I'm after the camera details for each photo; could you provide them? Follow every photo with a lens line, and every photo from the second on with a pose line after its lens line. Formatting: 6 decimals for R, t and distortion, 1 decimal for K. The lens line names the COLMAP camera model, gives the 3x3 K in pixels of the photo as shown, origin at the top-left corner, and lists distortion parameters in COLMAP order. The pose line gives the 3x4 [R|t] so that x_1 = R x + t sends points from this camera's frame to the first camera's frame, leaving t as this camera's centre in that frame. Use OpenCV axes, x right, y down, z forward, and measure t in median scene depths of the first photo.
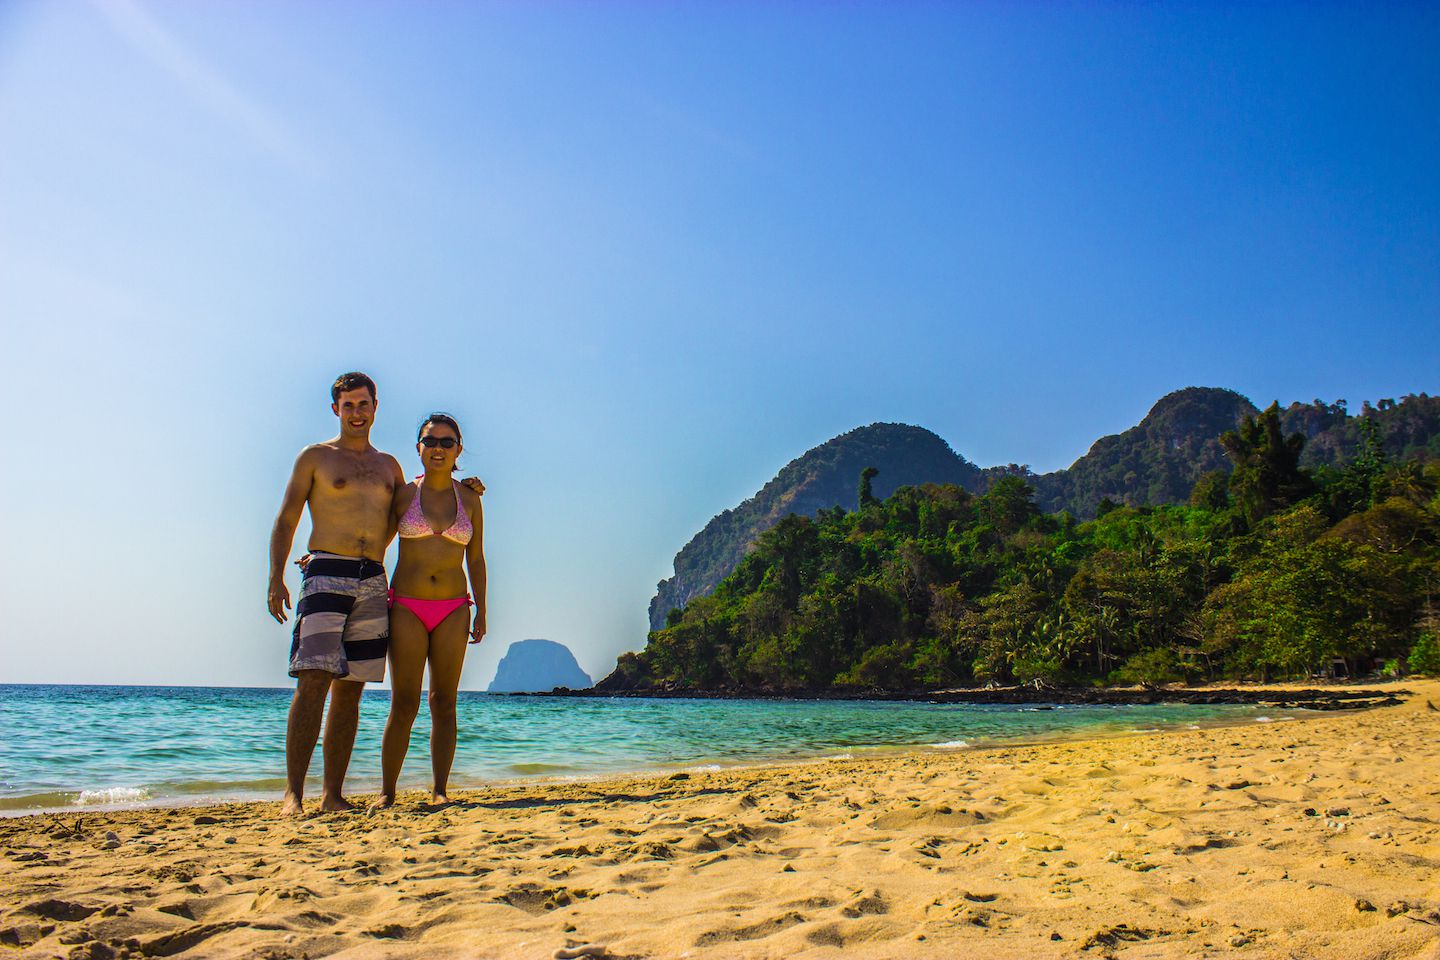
lens RADIAL K [[1245.7, 0, 692.0], [0, 1245.7, 472.8], [0, 0, 1]] dist [-0.166888, 0.127800]
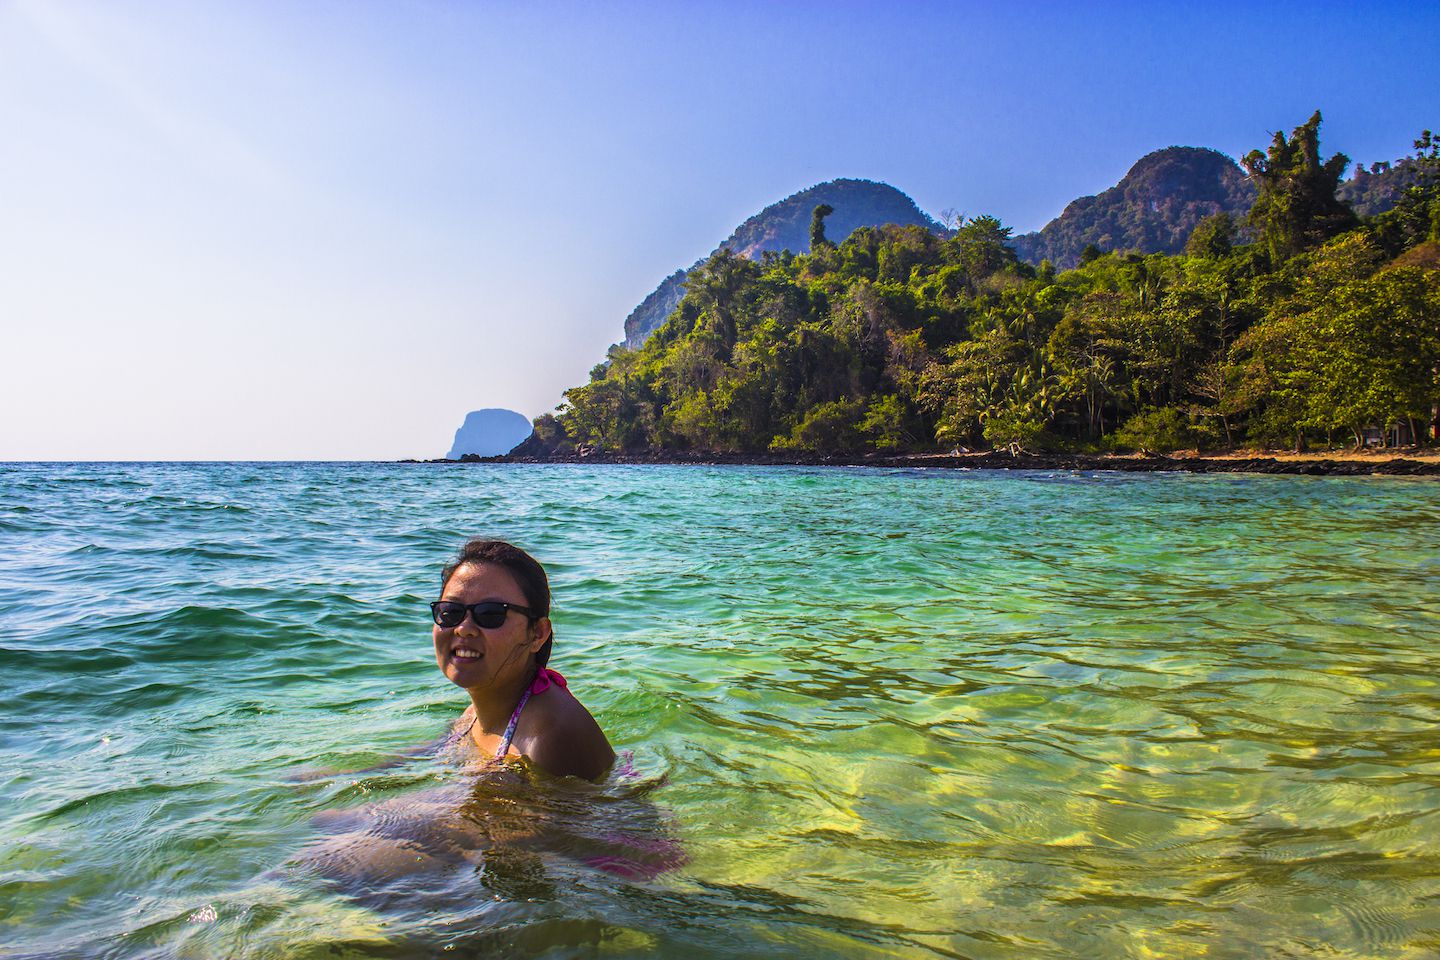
lens RADIAL K [[1245.7, 0, 676.7], [0, 1245.7, 475.6], [0, 0, 1]] dist [-0.166888, 0.127800]
pose [[0.999864, -0.001990, 0.016361, 0.032620], [-0.001085, 0.982576, 0.185858, 0.027938], [-0.016446, -0.185850, 0.982440, 0.145190]]
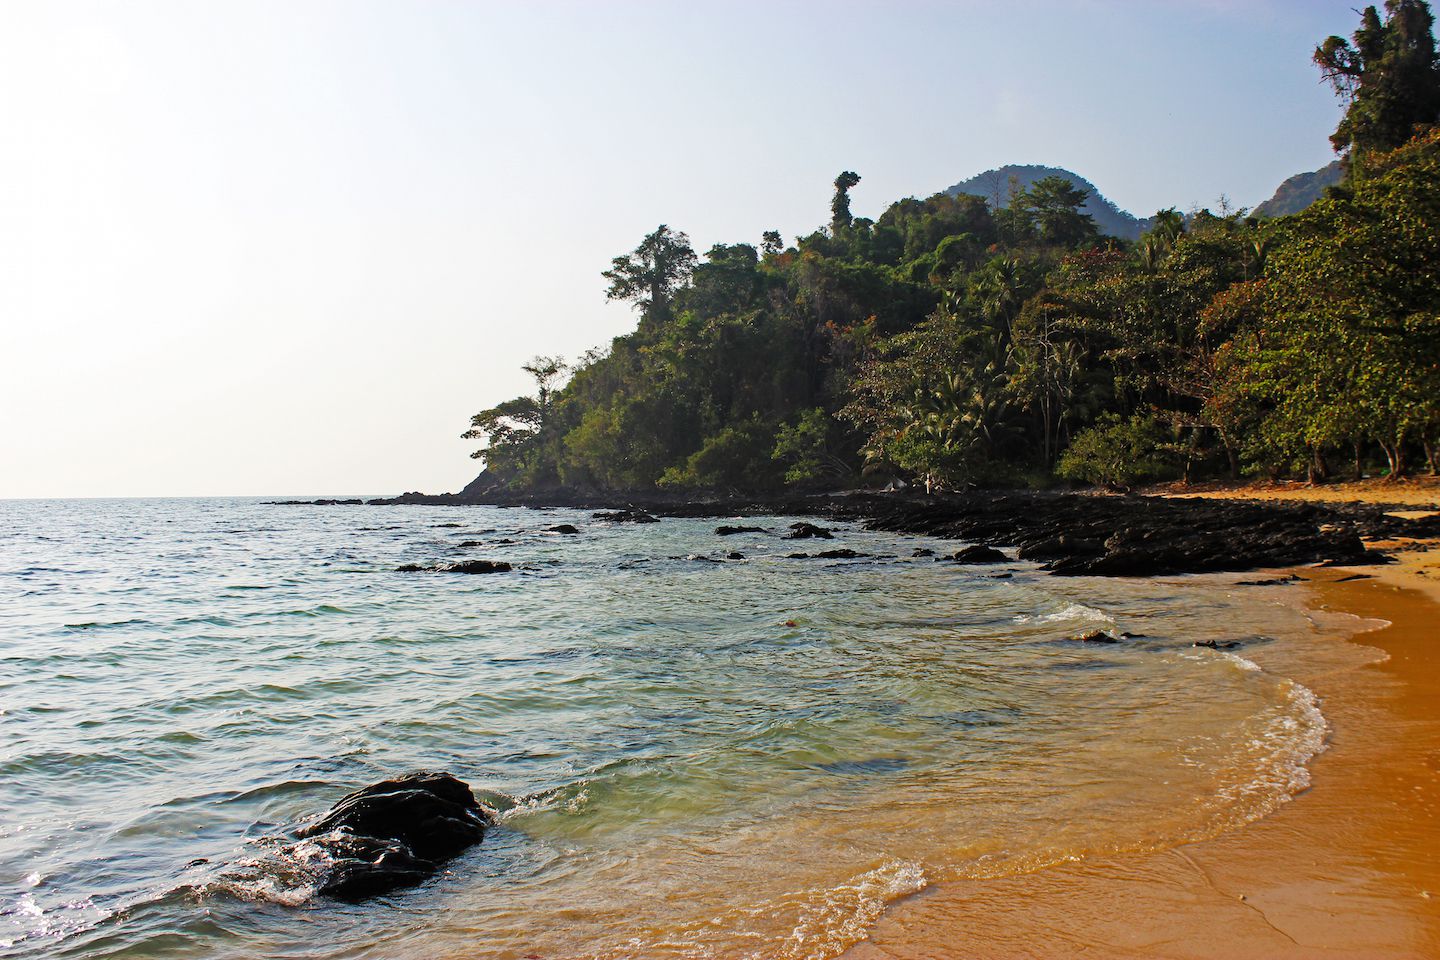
lens RADIAL K [[1294.2, 0, 743.8], [0, 1294.2, 491.1], [0, 0, 1]] dist [-0.086665, 0.028556]
pose [[0.994257, -0.018233, -0.105457, 0.200070], [0.036995, 0.983189, 0.178801, 0.051128], [0.100424, -0.181676, 0.978217, 0.314009]]
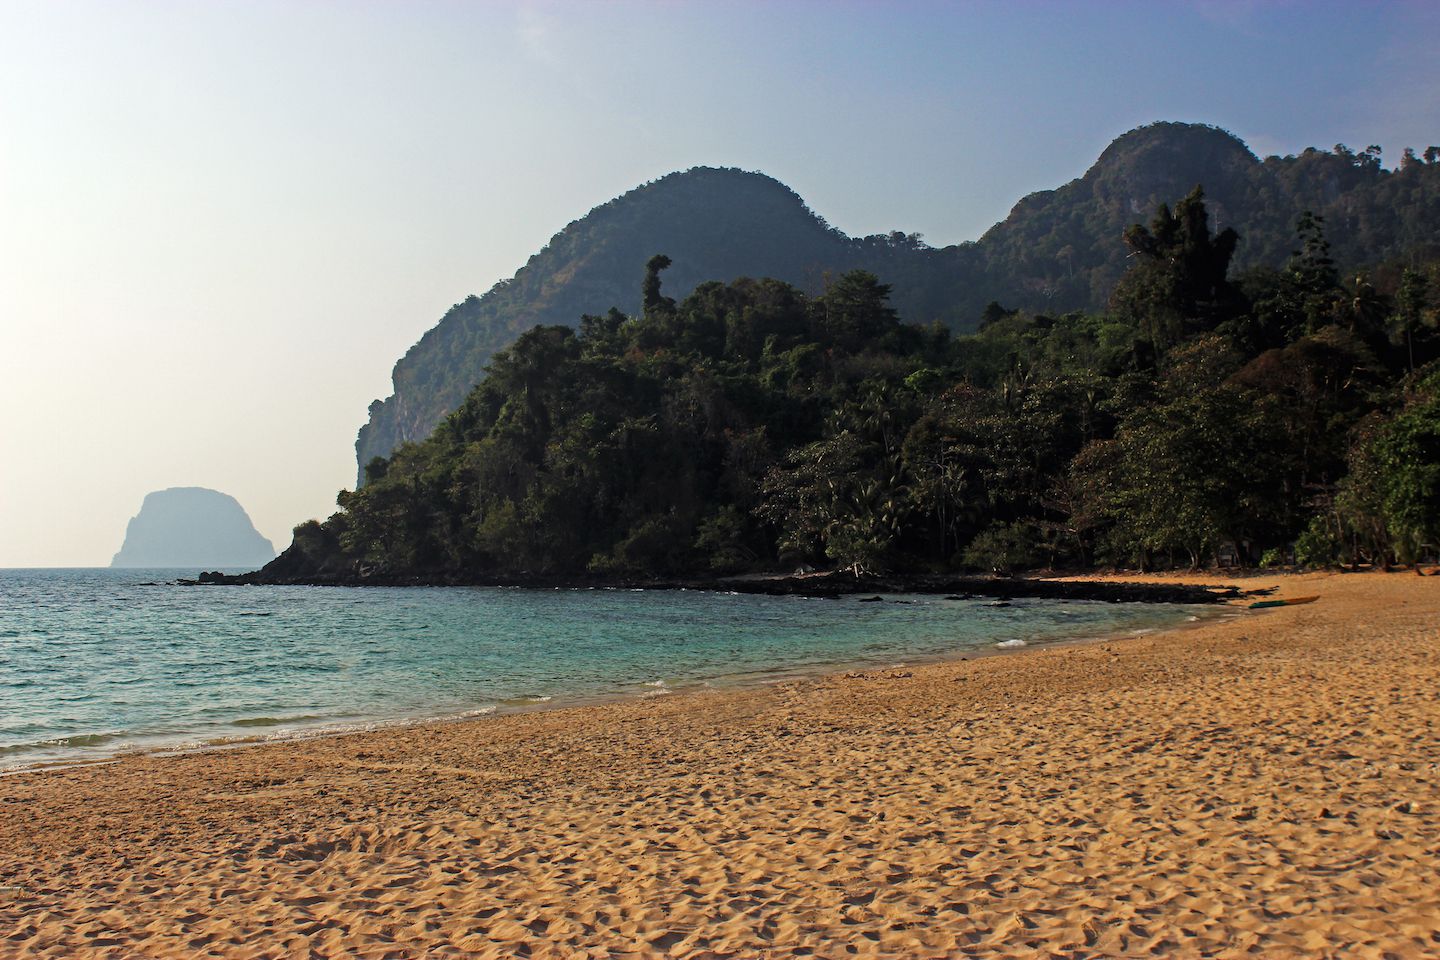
lens RADIAL K [[1885.2, 0, 726.7], [0, 1885.2, 485.4], [0, 0, 1]] dist [-0.059281, 0.000000]
pose [[0.987926, -0.007032, 0.154764, 0.020480], [-0.014012, 0.990819, 0.134464, -0.023912], [-0.154289, -0.135009, 0.978758, -0.079167]]
